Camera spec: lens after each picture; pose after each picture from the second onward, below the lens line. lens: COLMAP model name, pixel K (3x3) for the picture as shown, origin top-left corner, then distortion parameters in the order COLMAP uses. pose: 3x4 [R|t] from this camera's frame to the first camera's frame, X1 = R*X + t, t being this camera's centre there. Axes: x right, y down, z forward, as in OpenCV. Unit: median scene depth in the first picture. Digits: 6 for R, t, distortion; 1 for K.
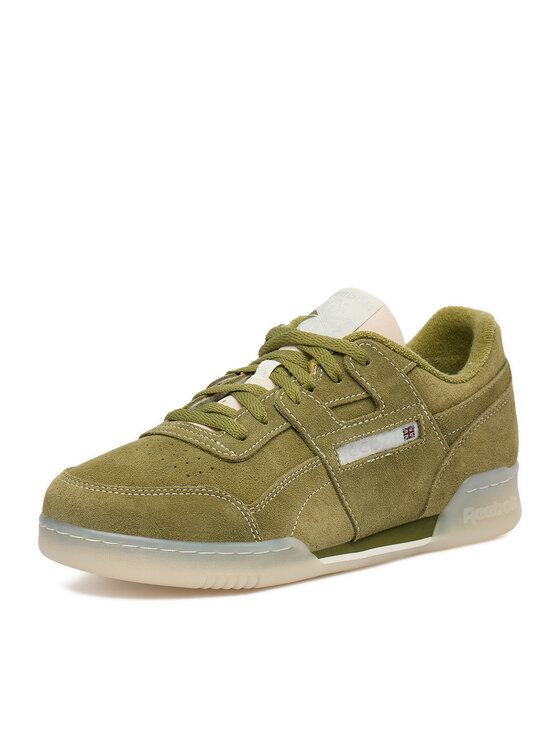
lens RADIAL K [[1896.5, 0, 278.0], [0, 1896.5, 370.4], [0, 0, 1]] dist [0.647324, 0.000000]
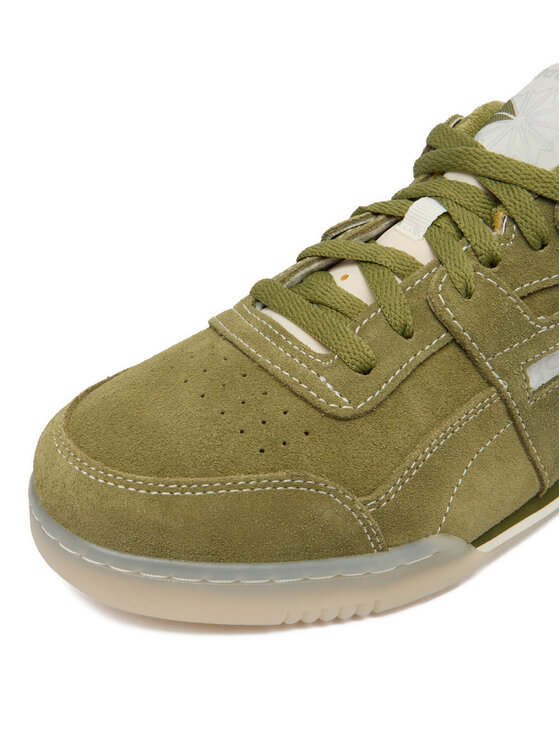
lens RADIAL K [[1065.7, 0, 278.3], [0, 1065.7, 366.8], [0, 0, 1]] dist [-0.064560, 0.000000]
pose [[0.986418, 0.079940, -0.143490, 0.001452], [-0.018498, 0.922087, 0.386540, -0.088118], [0.163210, -0.378636, 0.911042, 0.688510]]
